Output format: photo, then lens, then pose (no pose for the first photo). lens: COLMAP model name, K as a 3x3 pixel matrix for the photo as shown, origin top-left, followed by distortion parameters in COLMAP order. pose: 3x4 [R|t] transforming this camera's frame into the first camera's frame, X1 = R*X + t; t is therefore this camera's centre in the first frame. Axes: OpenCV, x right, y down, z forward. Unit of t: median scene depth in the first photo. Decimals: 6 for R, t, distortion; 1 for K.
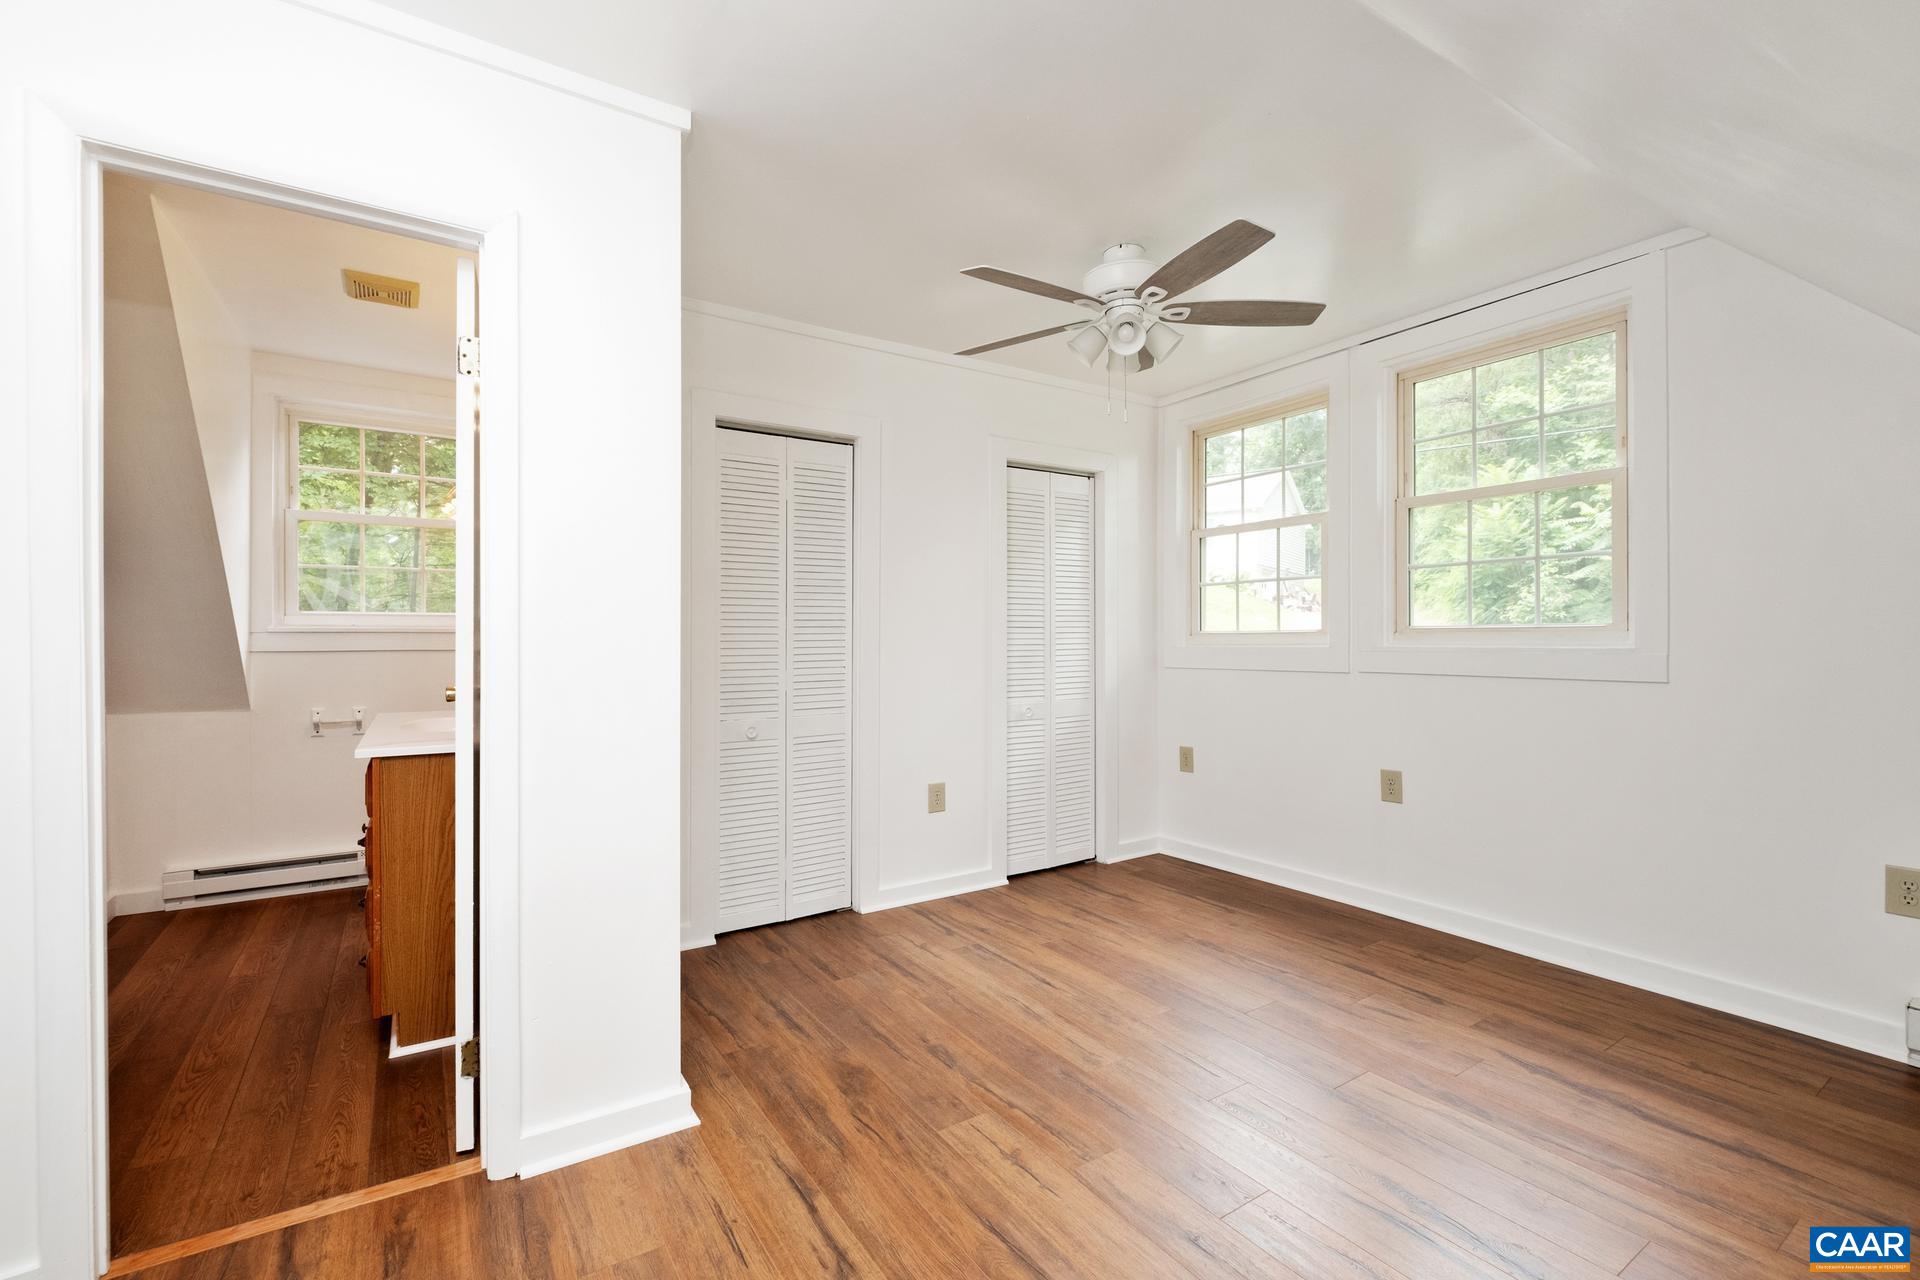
lens RADIAL K [[840.4, 0, 954.3], [0, 840.4, 641.1], [0, 0, 1]] dist [0.009009, -0.005226]
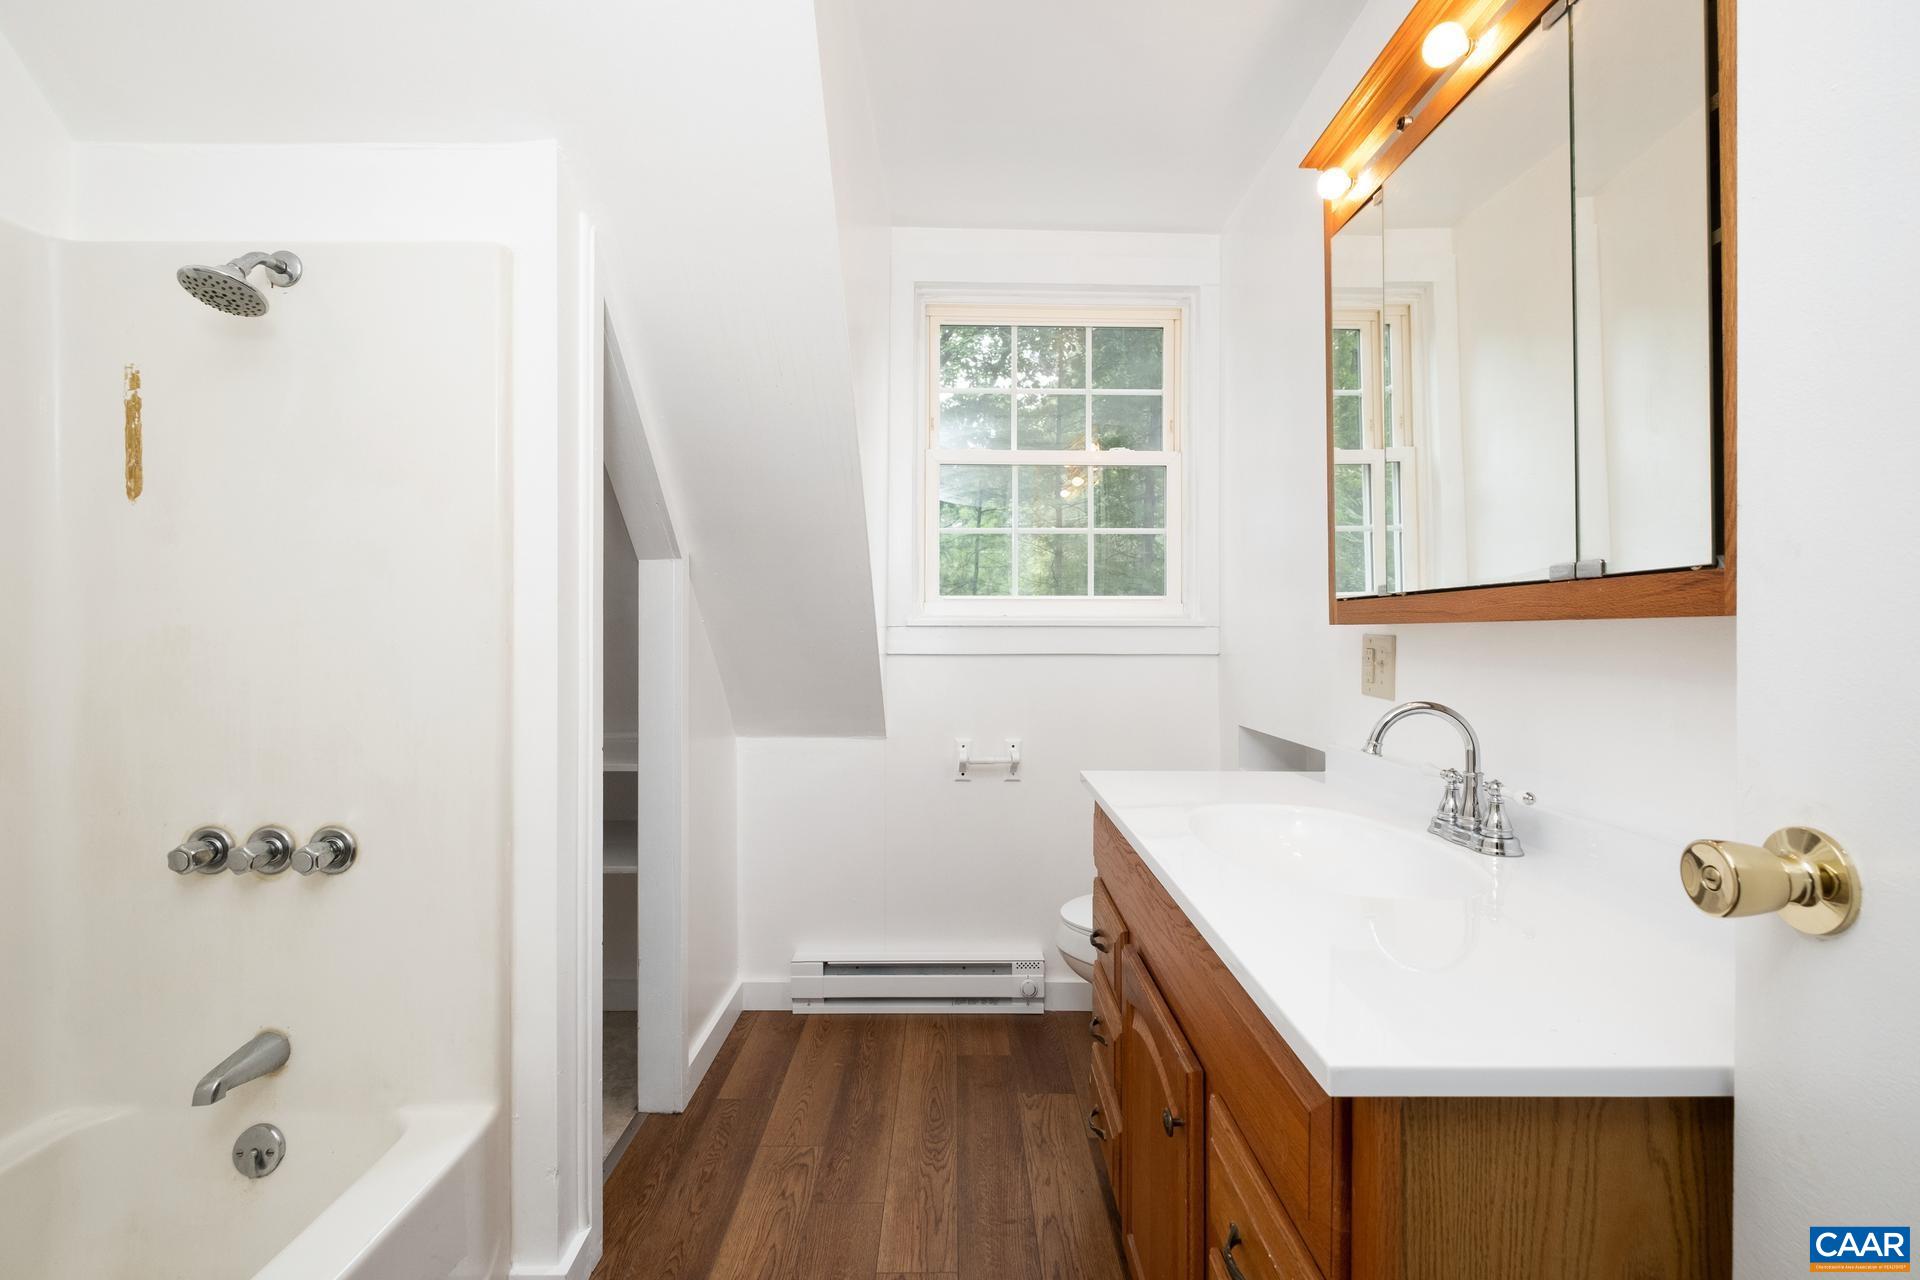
lens RADIAL K [[840.4, 0, 963.5], [0, 840.4, 638.6], [0, 0, 1]] dist [0.009009, -0.005226]
pose [[0.846544, -0.001310, -0.532318, -0.423981], [-0.003390, 0.999963, -0.007852, 0.004933], [0.532308, 0.008451, 0.846508, 0.460797]]
